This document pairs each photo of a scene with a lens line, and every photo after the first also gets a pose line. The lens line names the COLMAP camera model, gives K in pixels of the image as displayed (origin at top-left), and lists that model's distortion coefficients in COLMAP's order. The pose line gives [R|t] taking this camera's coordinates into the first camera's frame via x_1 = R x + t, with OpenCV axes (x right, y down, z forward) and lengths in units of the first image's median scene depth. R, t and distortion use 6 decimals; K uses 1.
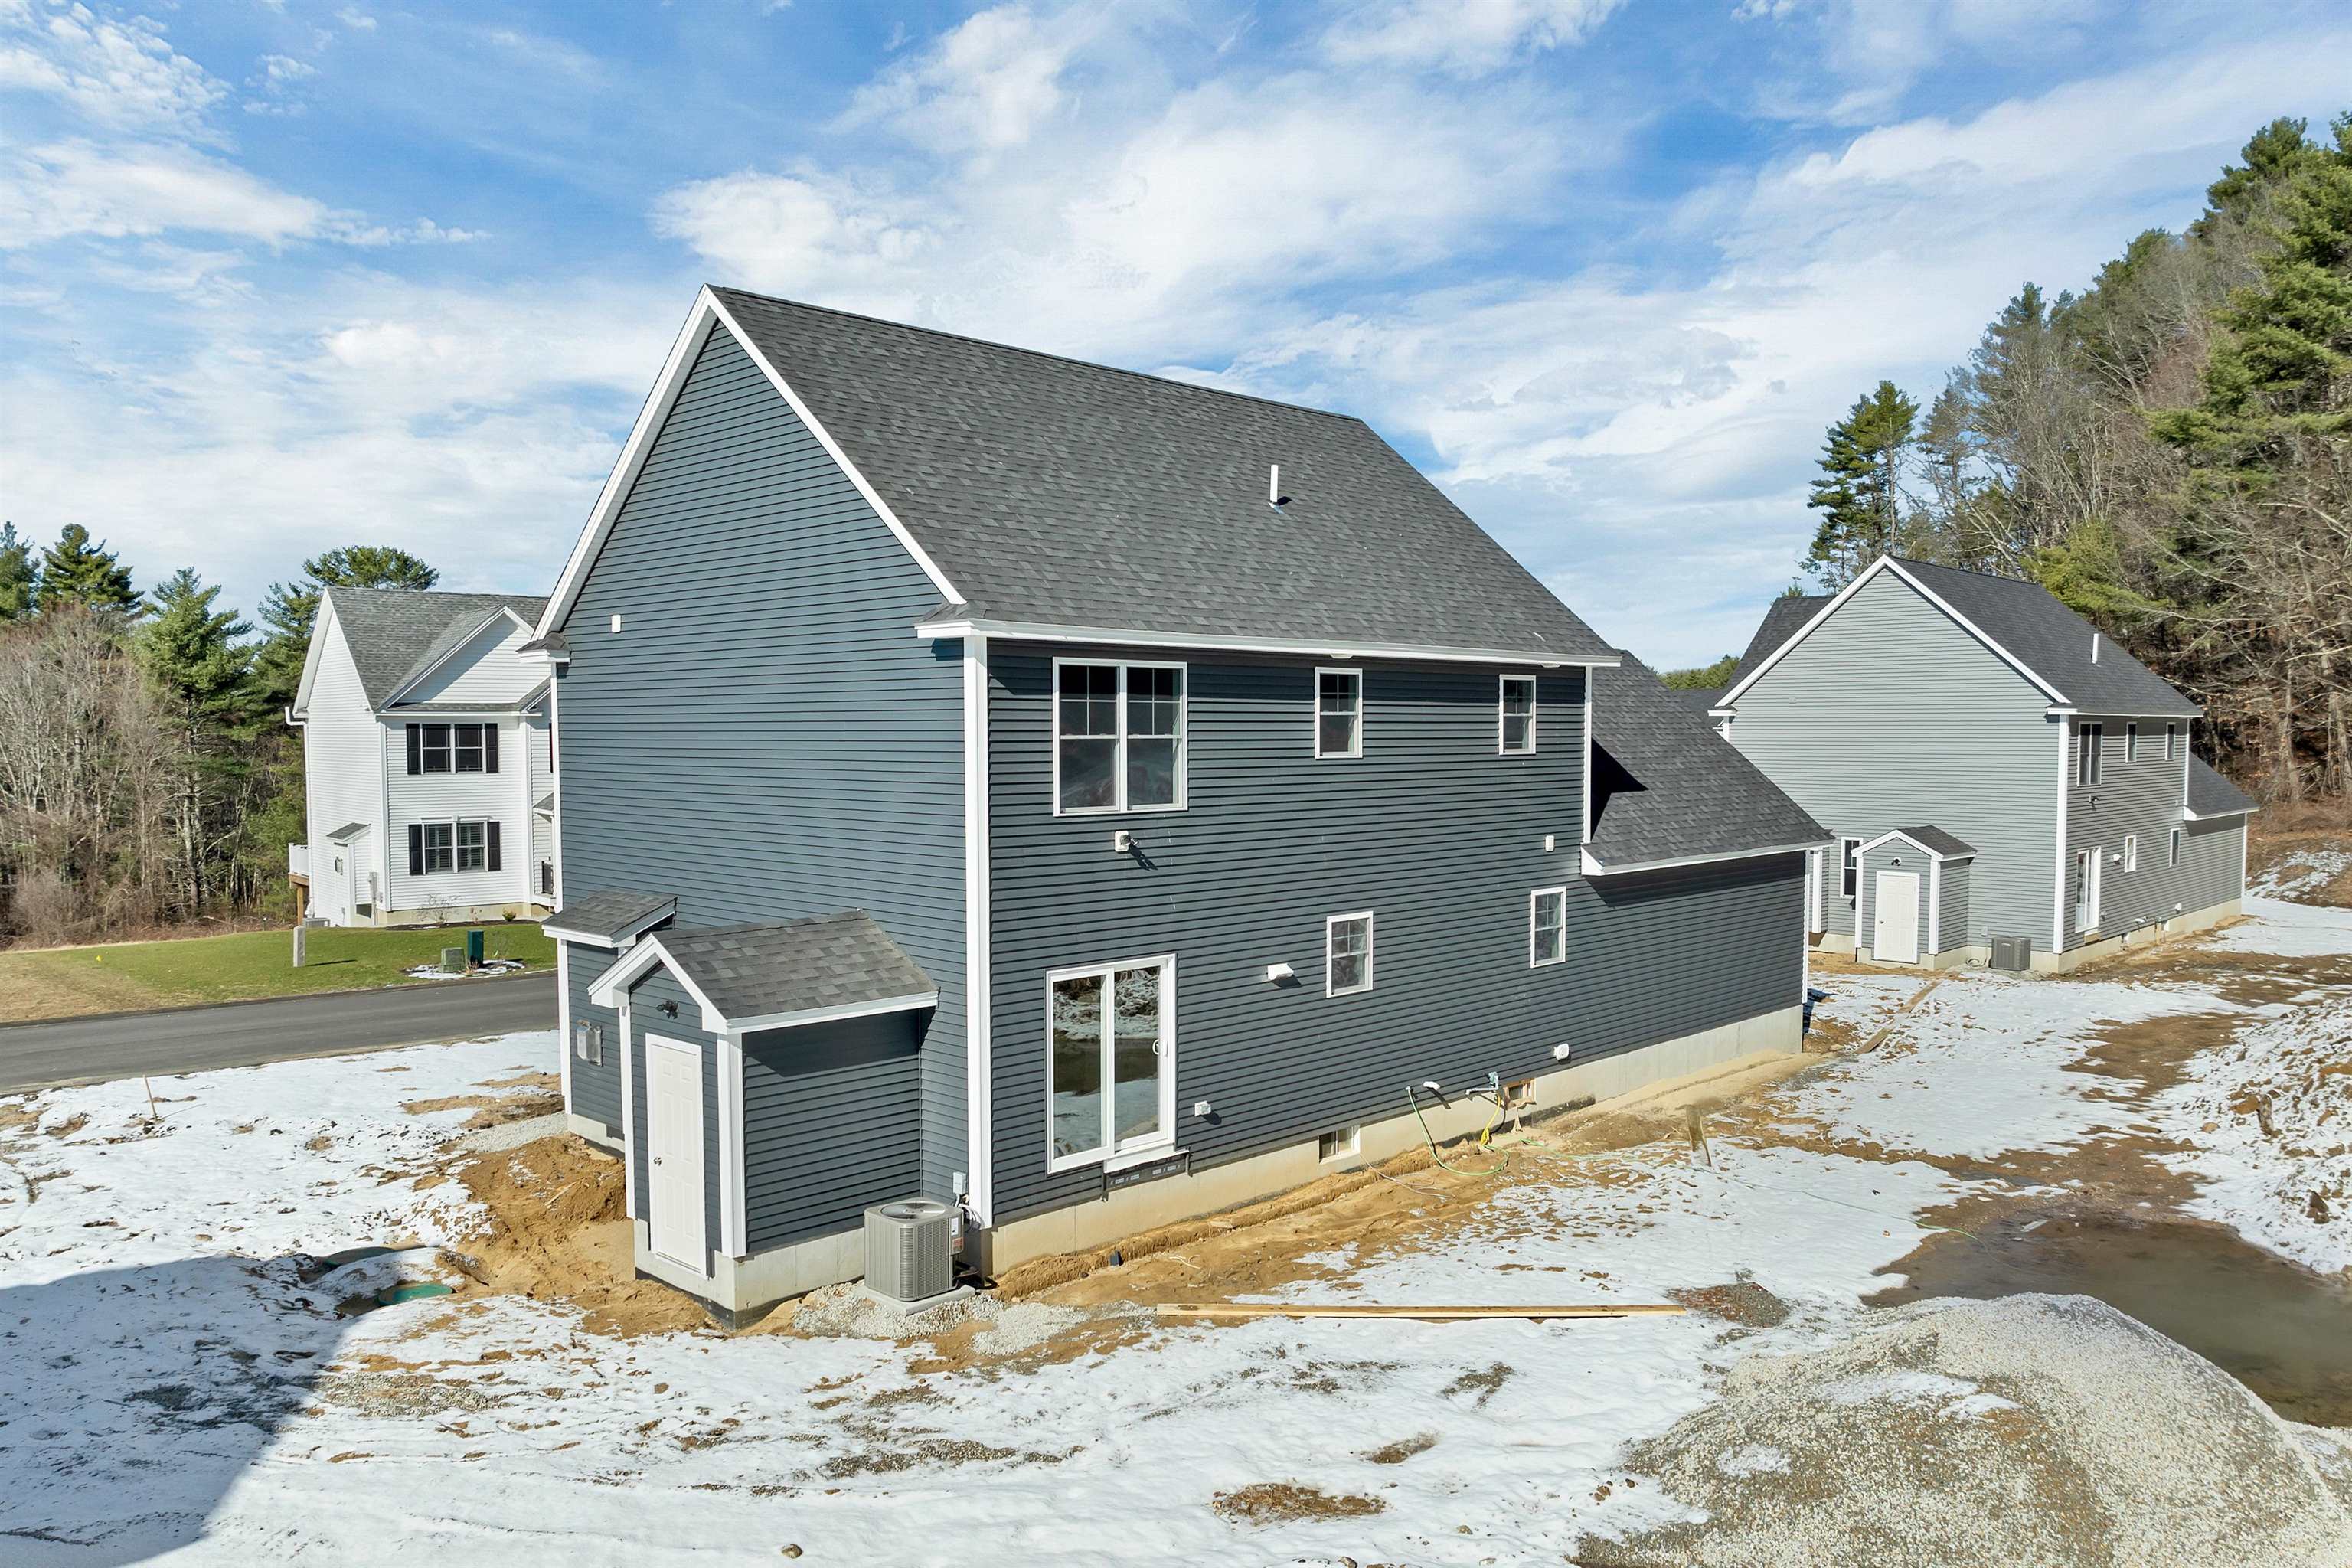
lens RADIAL K [[1666.0, 0, 1177.8], [0, 1666.0, 840.0], [0, 0, 1]] dist [-0.004844, -0.001176]
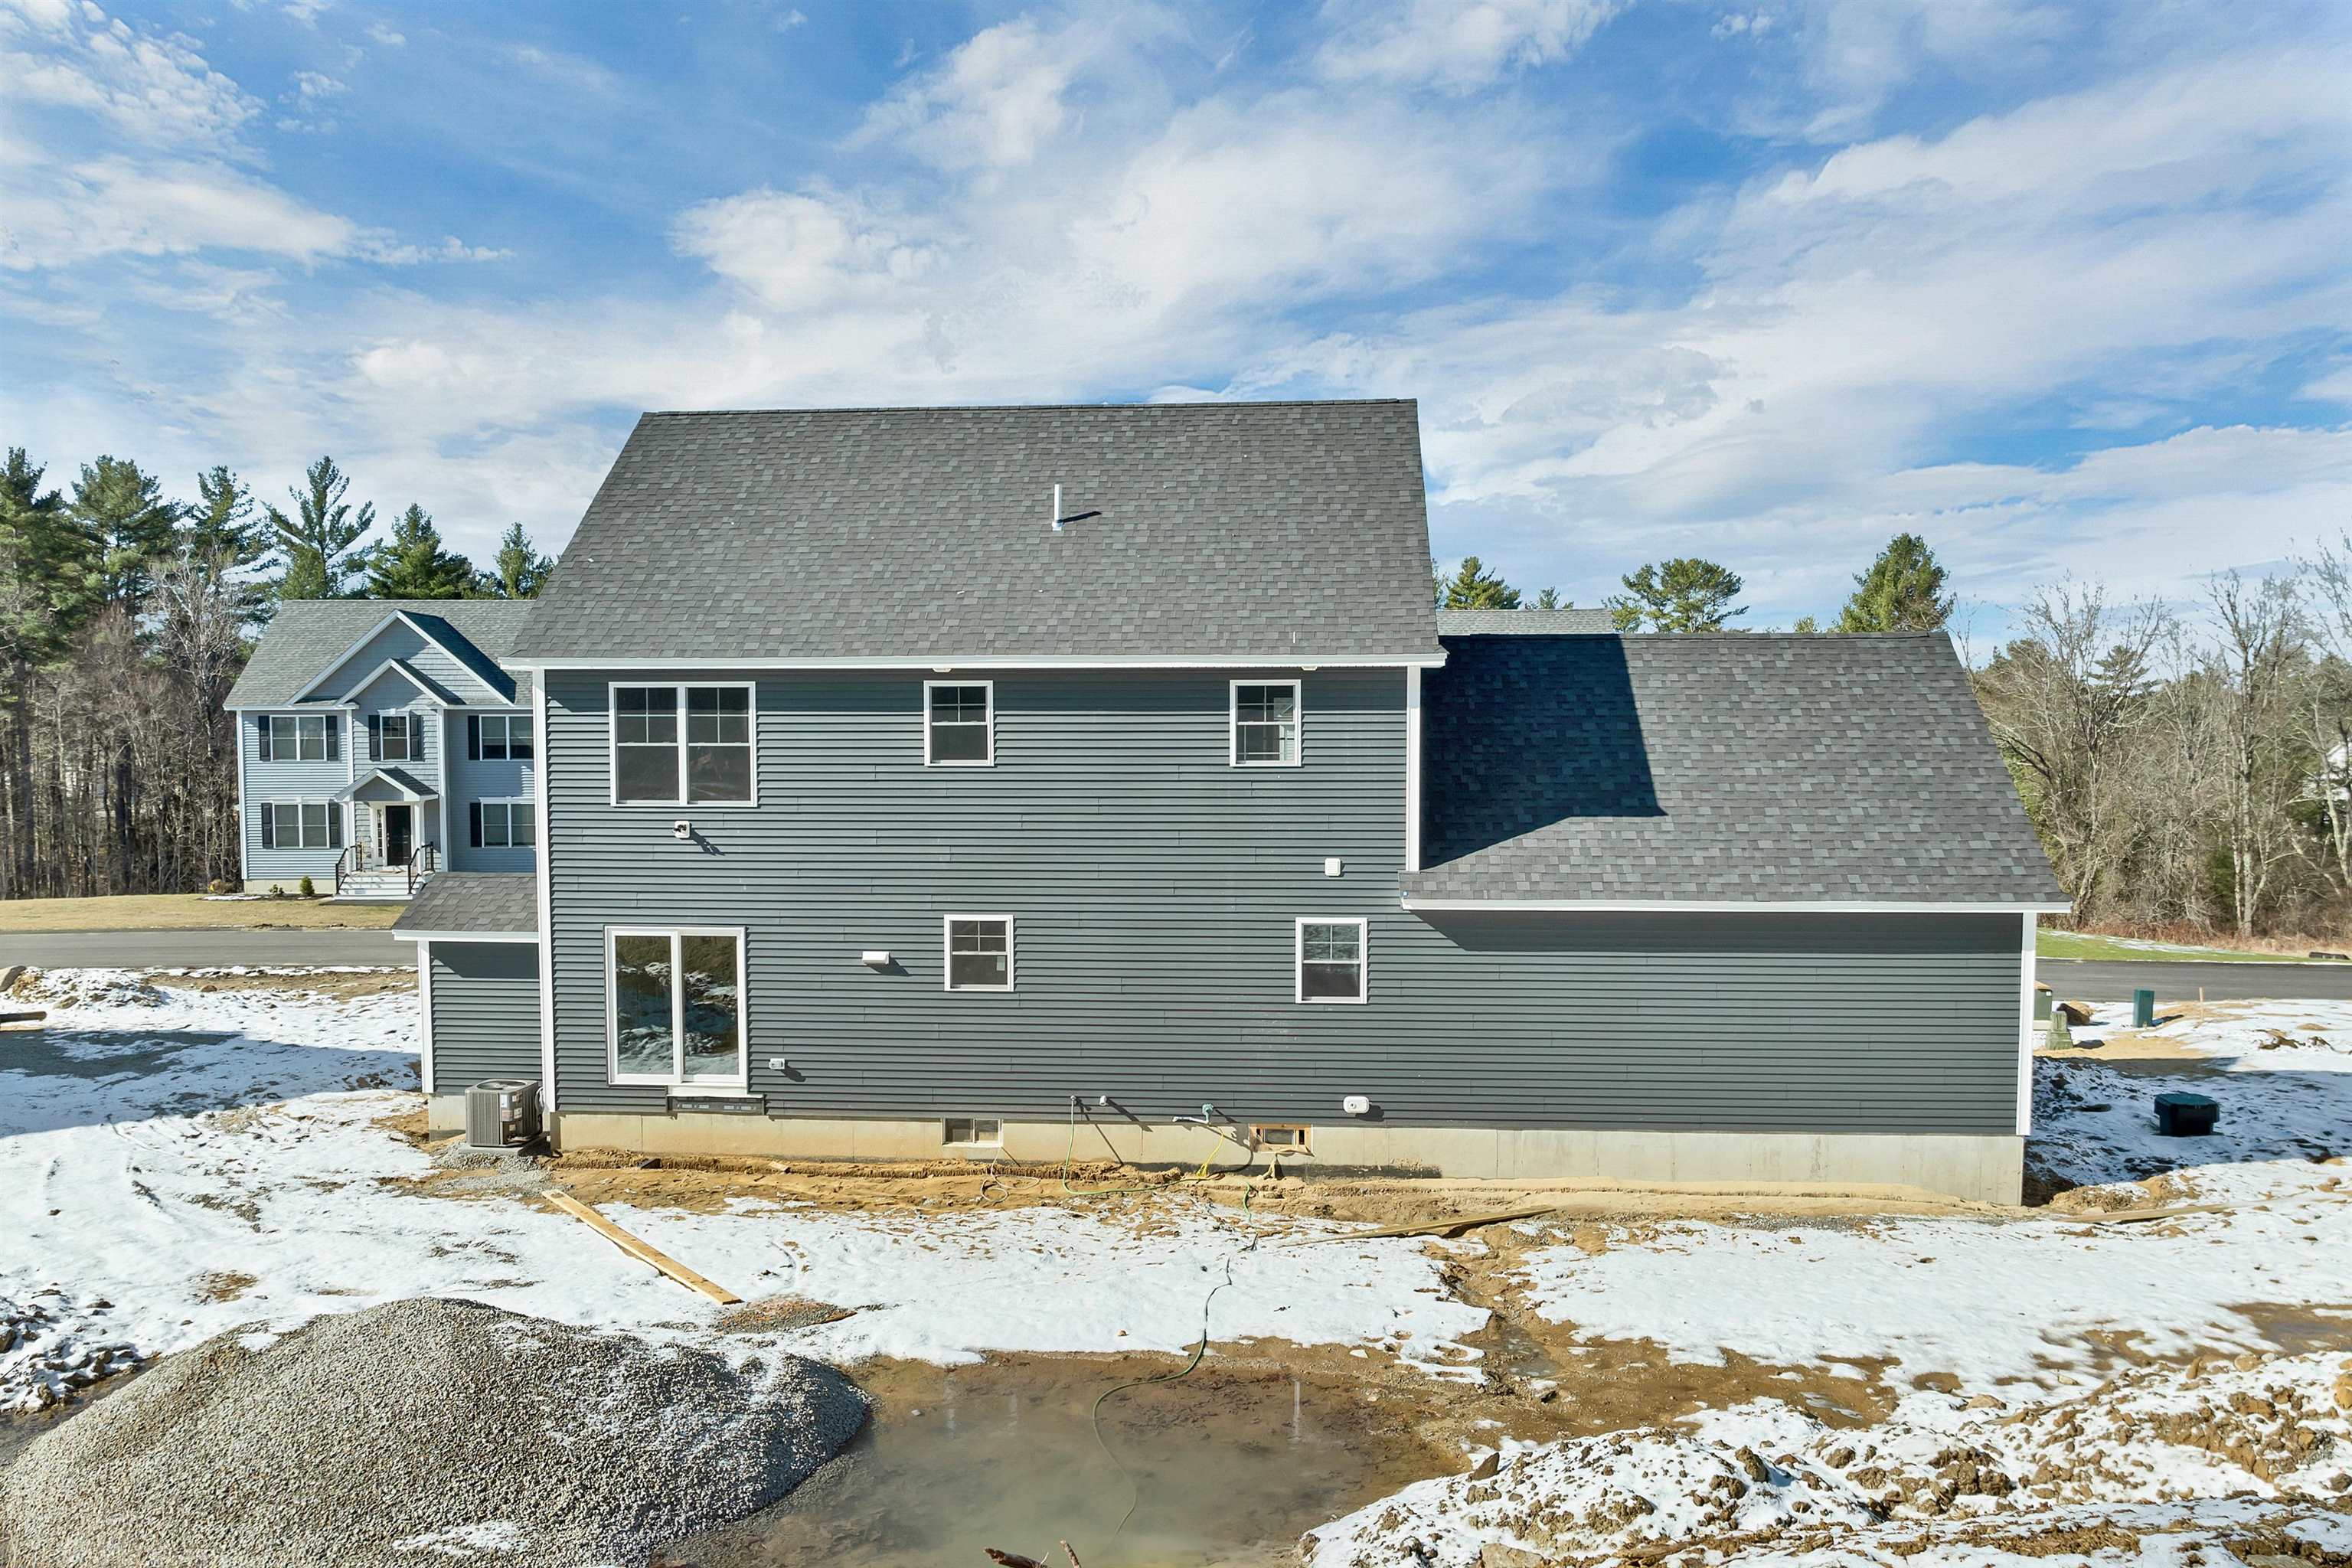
lens RADIAL K [[1720.2, 0, 1180.7], [0, 1720.2, 803.7], [0, 0, 1]] dist [-0.037884, 0.000926]
pose [[0.648328, 0.047706, -0.759865, 1.107894], [-0.050451, 0.998533, 0.019645, -0.058646], [0.759688, 0.025599, 0.649783, 0.435814]]
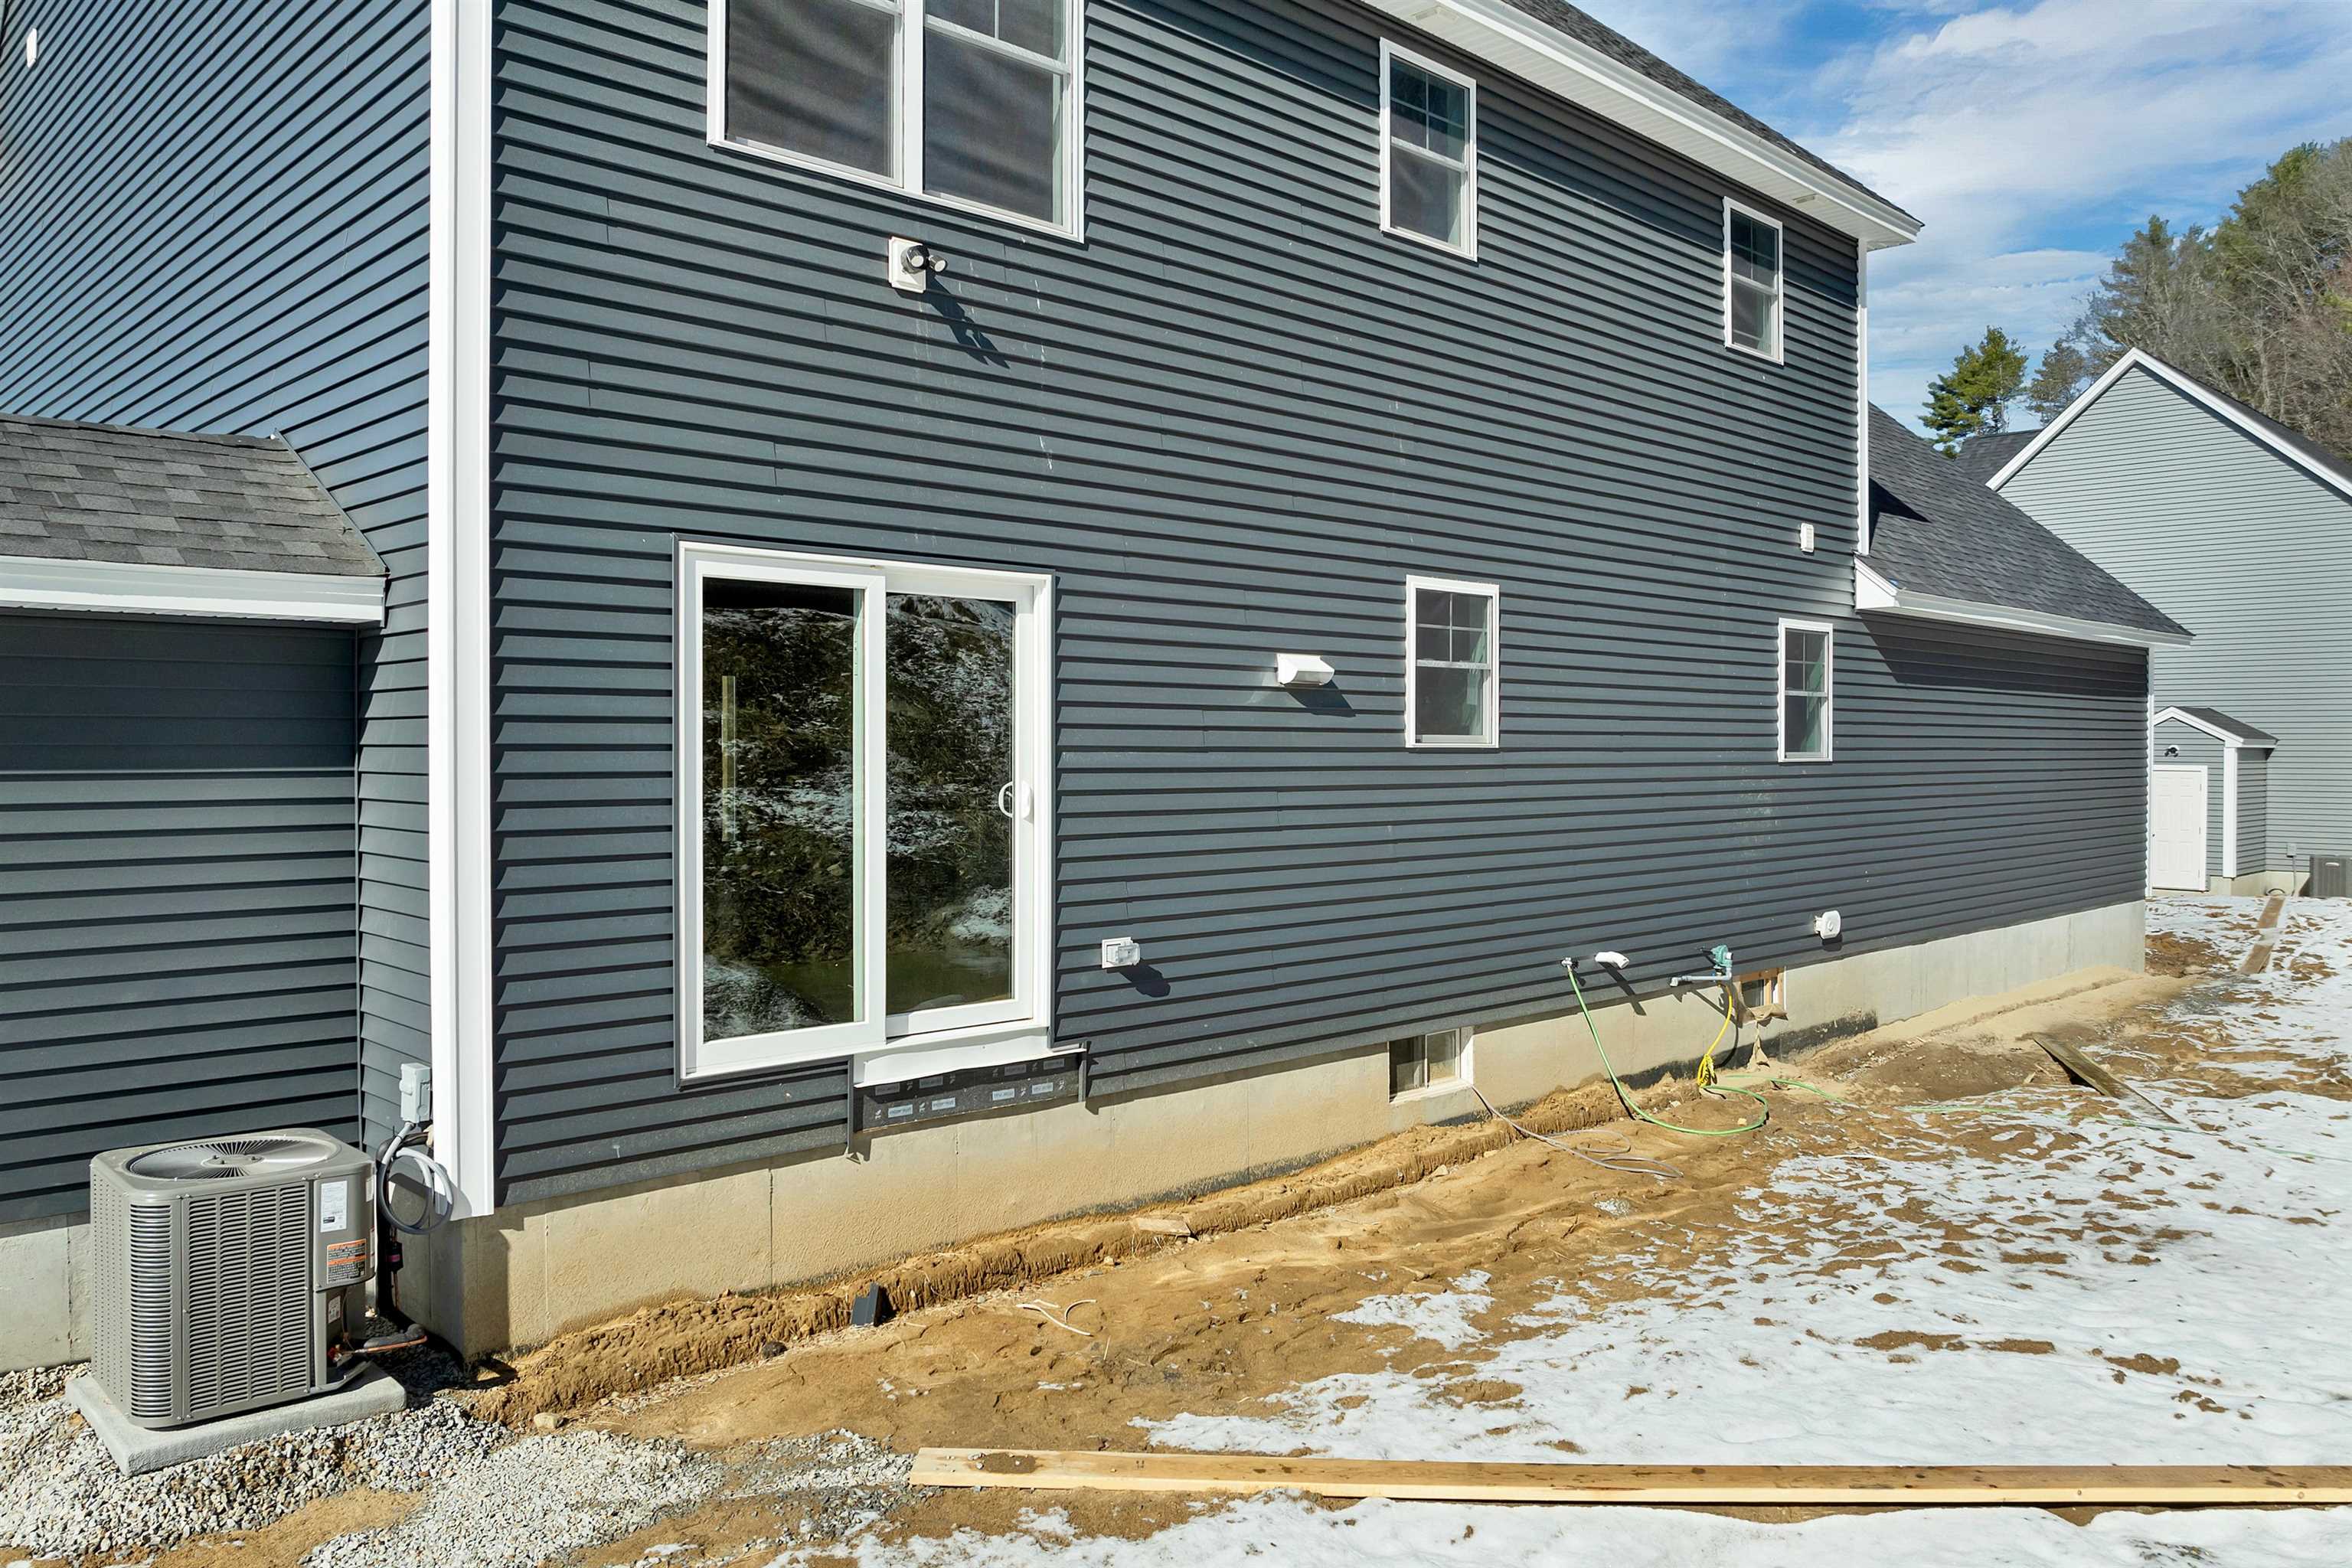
lens RADIAL K [[1688.4, 0, 1176.0], [0, 1688.4, 784.0], [0, 0, 1]] dist [-0.022302, -0.002581]
pose [[0.999492, 0.002748, -0.031738, 0.043192], [-0.004175, 0.998979, -0.044980, 0.138406], [0.031582, 0.045089, 0.998484, 0.569536]]
